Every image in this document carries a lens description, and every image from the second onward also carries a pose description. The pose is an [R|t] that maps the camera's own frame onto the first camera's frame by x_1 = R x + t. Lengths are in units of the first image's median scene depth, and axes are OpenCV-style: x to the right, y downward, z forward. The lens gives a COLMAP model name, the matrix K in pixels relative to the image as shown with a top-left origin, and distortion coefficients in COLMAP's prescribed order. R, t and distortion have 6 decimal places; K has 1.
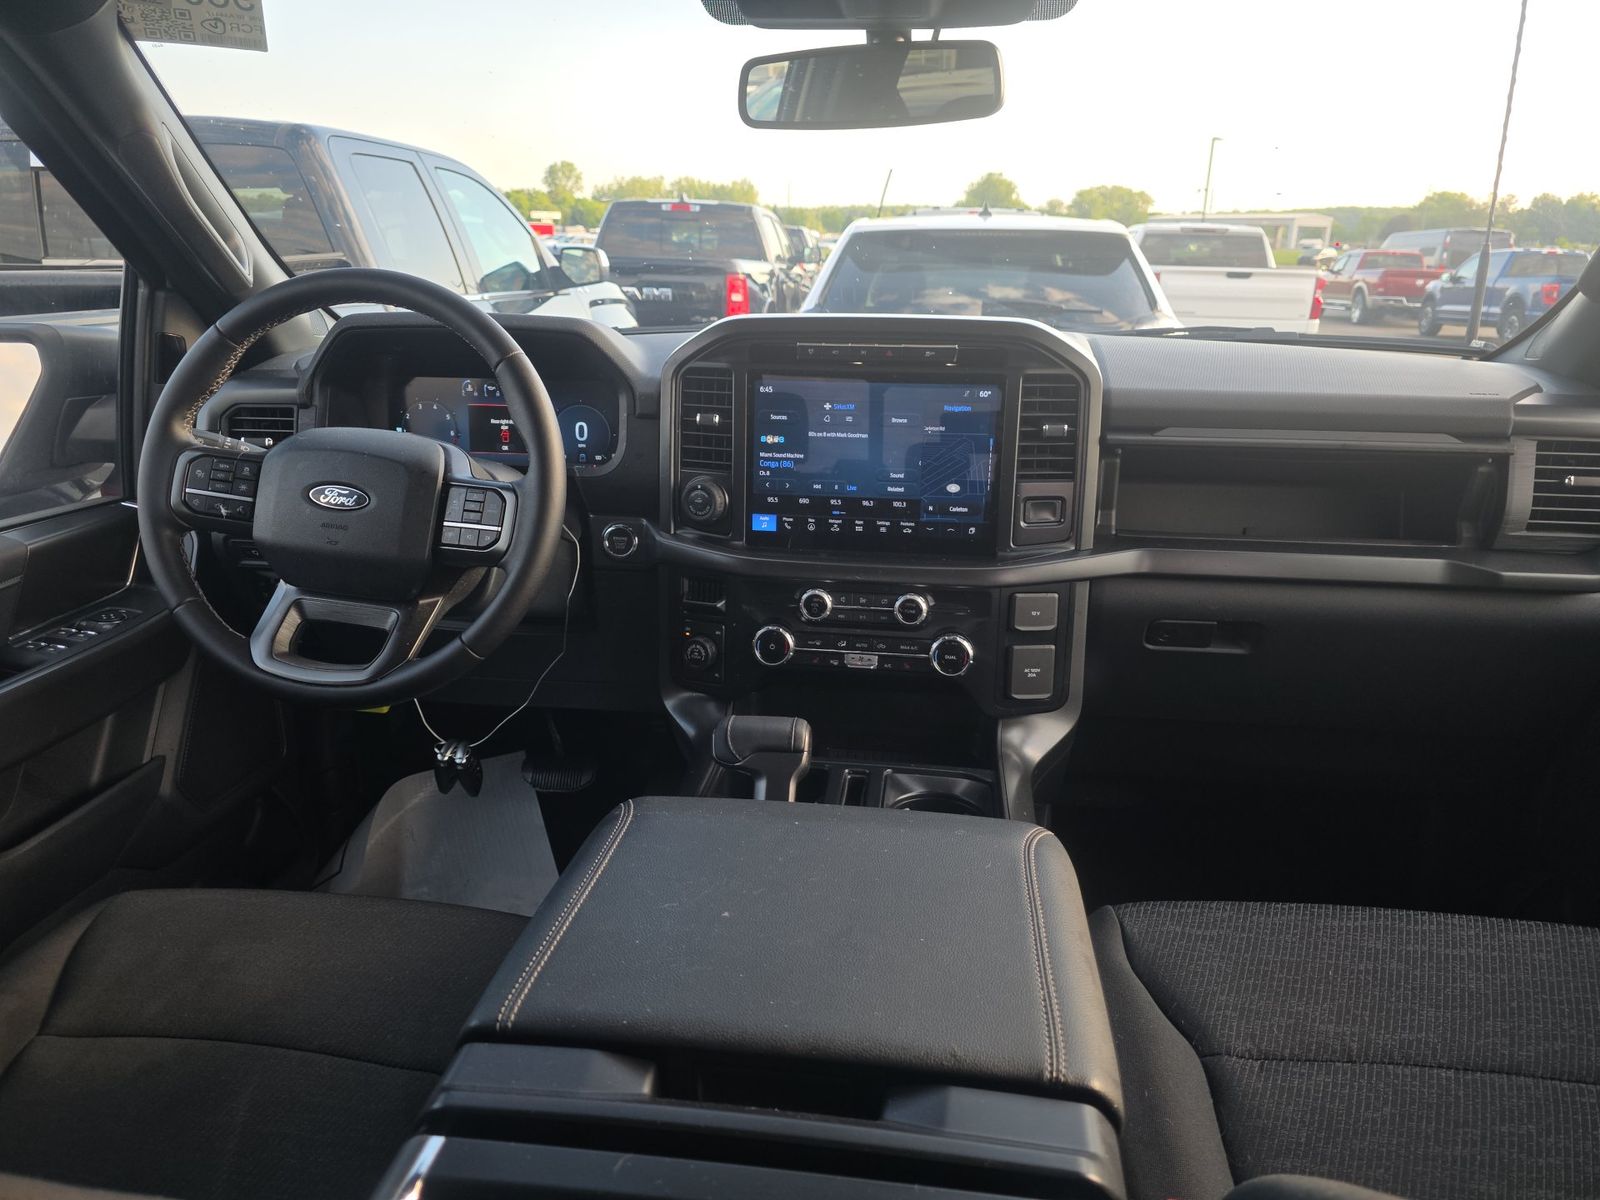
lens RADIAL K [[1061.4, 0, 806.1], [0, 1061.4, 600.1], [0, 0, 1]] dist [0.036989, -0.032403]
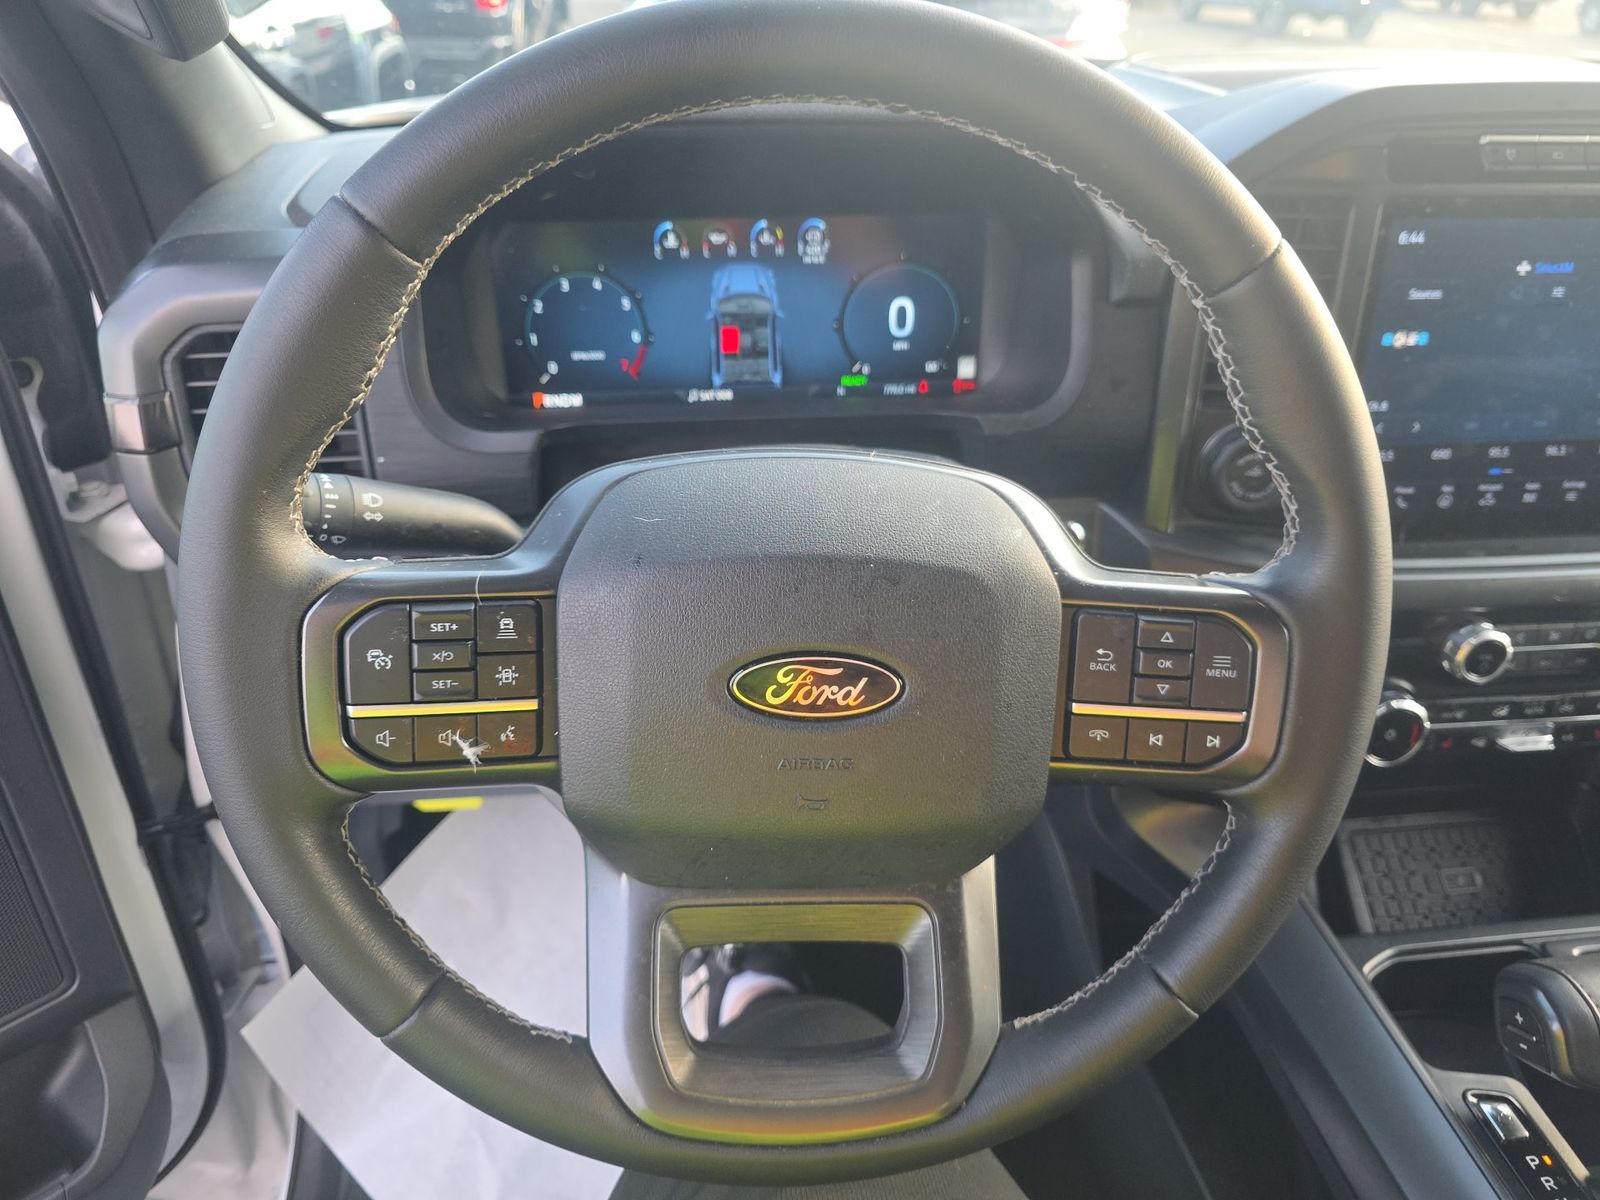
lens RADIAL K [[1061.4, 0, 798.1], [0, 1061.4, 611.1], [0, 0, 1]] dist [0.036989, -0.032403]
pose [[0.967993, -0.131527, 0.213753, -0.438603], [0.071428, 0.960836, 0.267756, -0.185469], [-0.240598, -0.243918, 0.939477, 0.563054]]
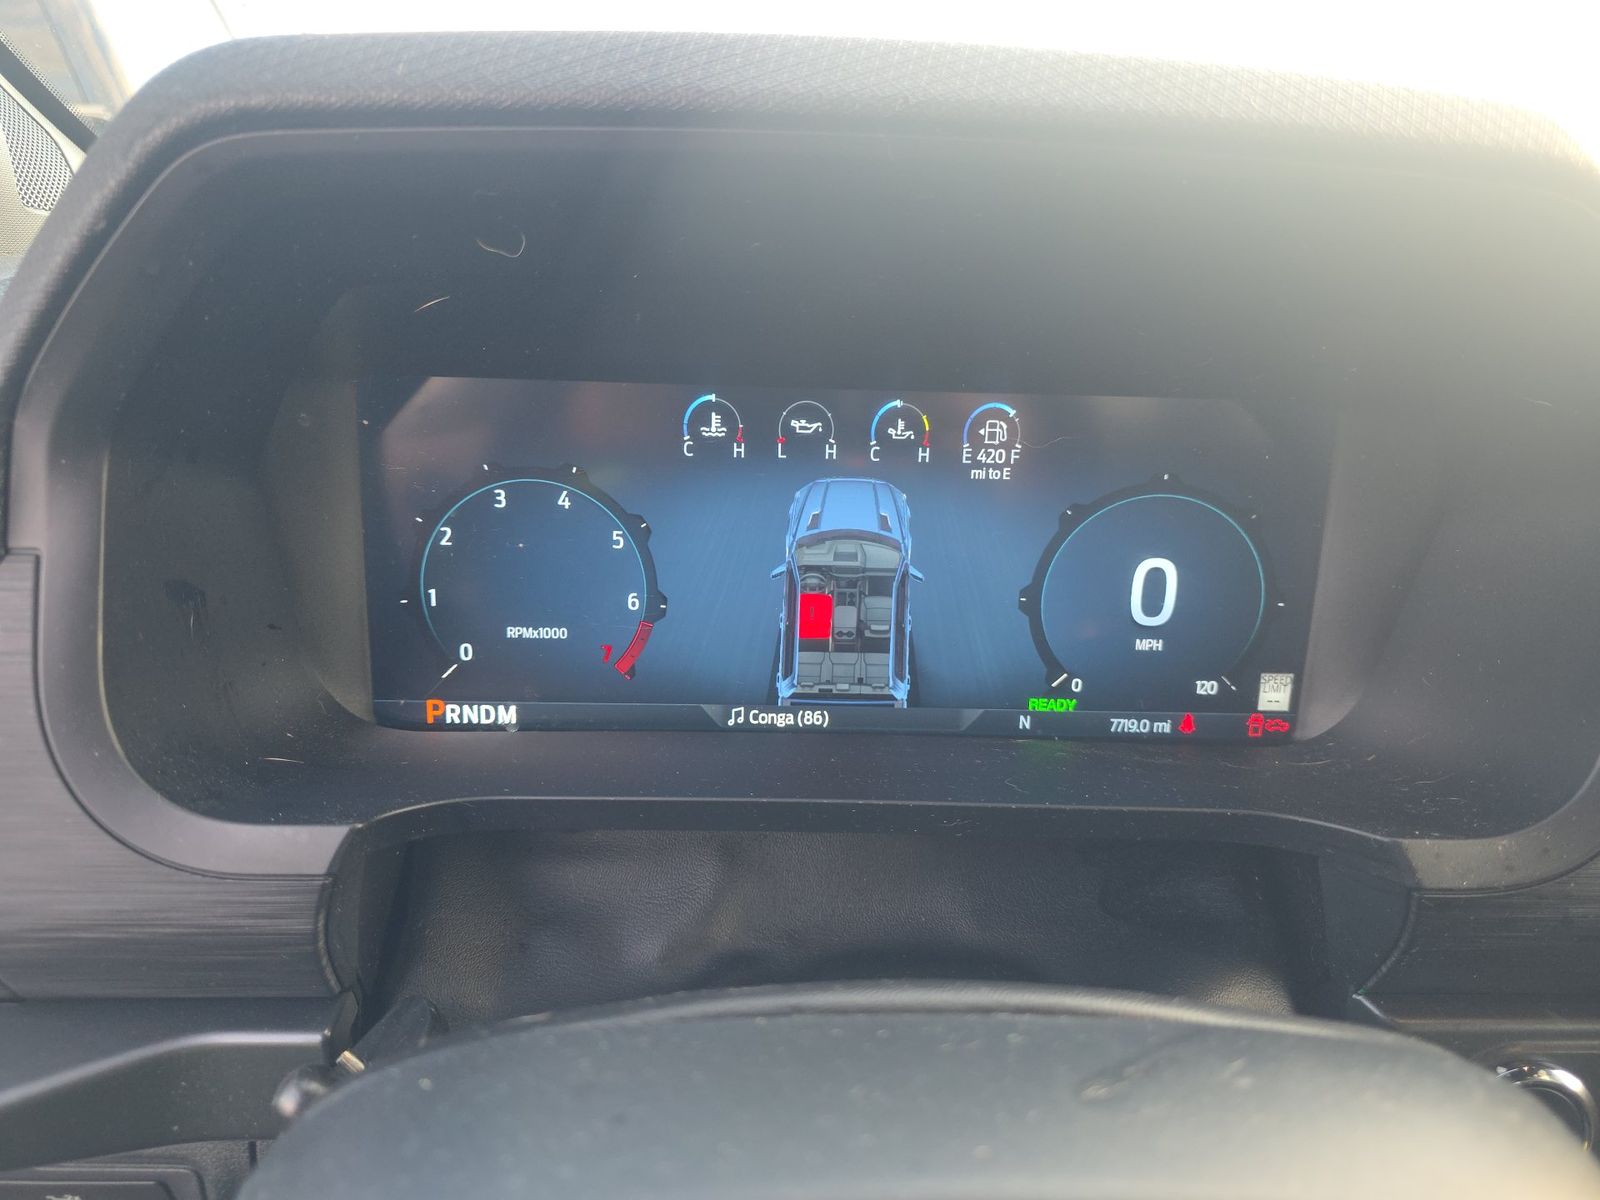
lens RADIAL K [[1061.4, 0, 797.0], [0, 1061.4, 604.8], [0, 0, 1]] dist [0.036989, -0.032403]
pose [[0.985794, -0.027486, 0.165697, -0.385857], [0.020155, 0.998749, 0.045766, -0.191697], [-0.166748, -0.041776, 0.985114, 0.858098]]
